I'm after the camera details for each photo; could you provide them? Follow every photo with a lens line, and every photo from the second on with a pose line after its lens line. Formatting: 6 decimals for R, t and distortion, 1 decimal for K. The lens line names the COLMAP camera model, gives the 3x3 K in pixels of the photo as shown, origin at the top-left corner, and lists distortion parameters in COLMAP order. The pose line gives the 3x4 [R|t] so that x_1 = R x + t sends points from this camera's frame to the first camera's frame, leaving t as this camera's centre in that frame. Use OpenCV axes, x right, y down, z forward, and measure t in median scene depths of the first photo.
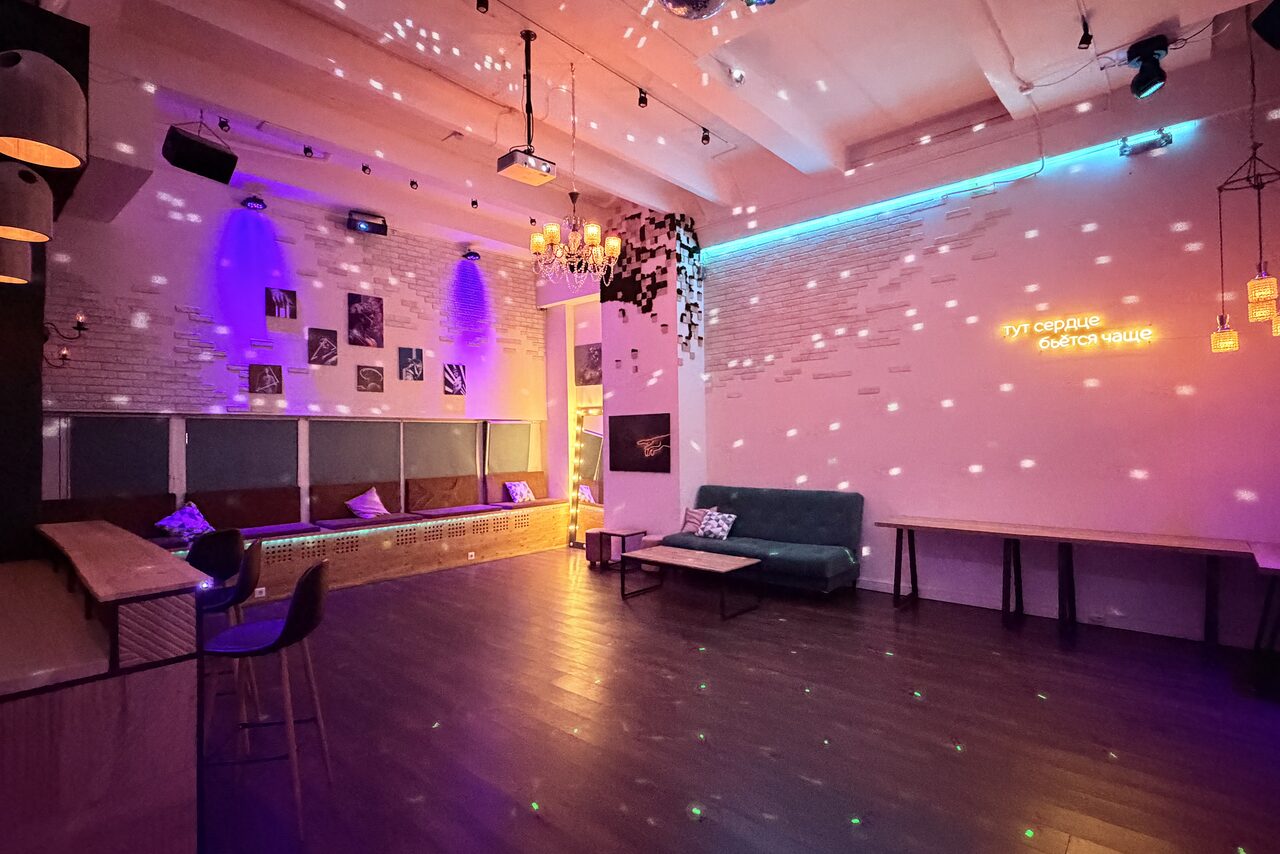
lens RADIAL K [[607.7, 0, 640.0], [0, 607.7, 427.0], [0, 0, 1]] dist [0.000212, -0.000124]
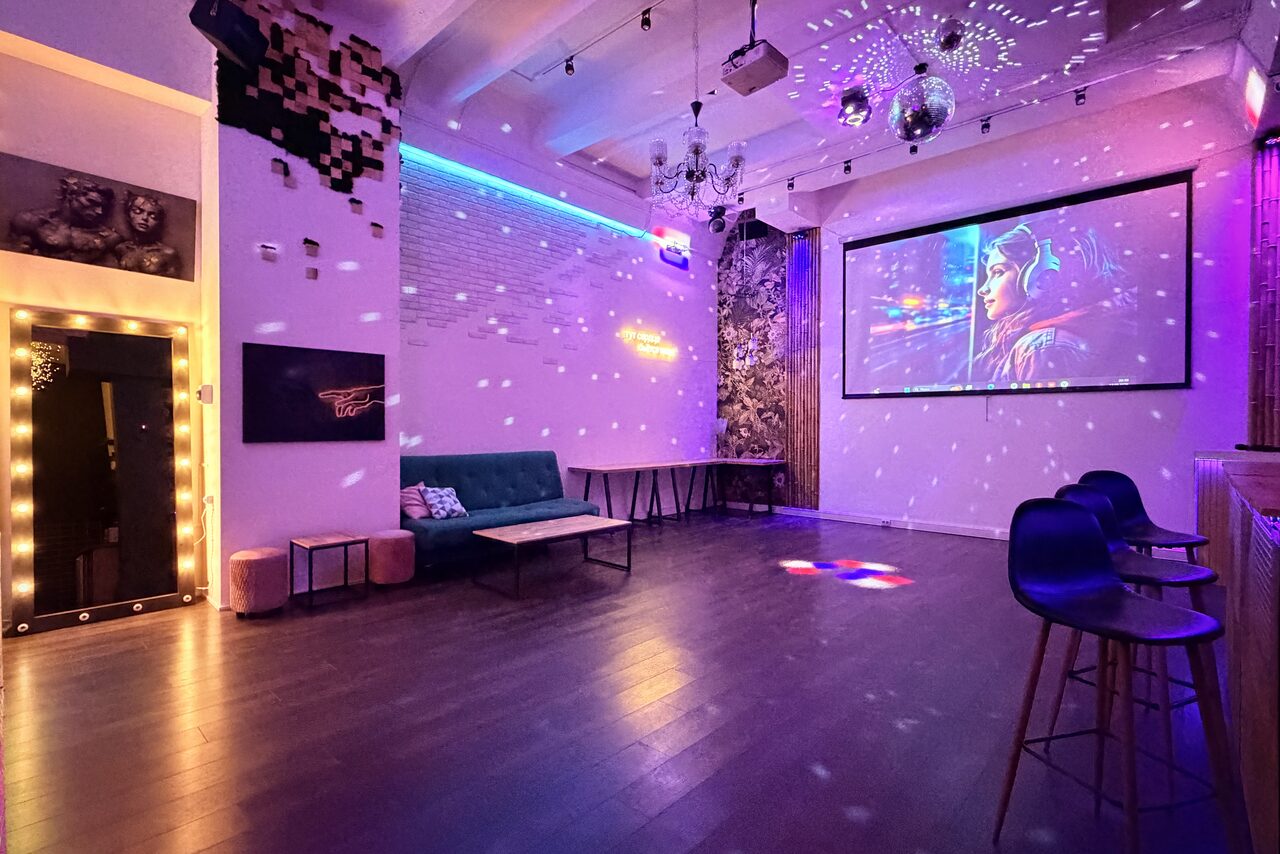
lens RADIAL K [[602.3, 0, 640.0], [0, 602.3, 427.0], [0, 0, 1]] dist [-0.000590, -0.000084]
pose [[0.007606, 0.007560, 0.999942, -0.622411], [-0.024567, 0.999671, -0.007372, 0.056191], [-0.999669, -0.024509, 0.007789, 0.680841]]
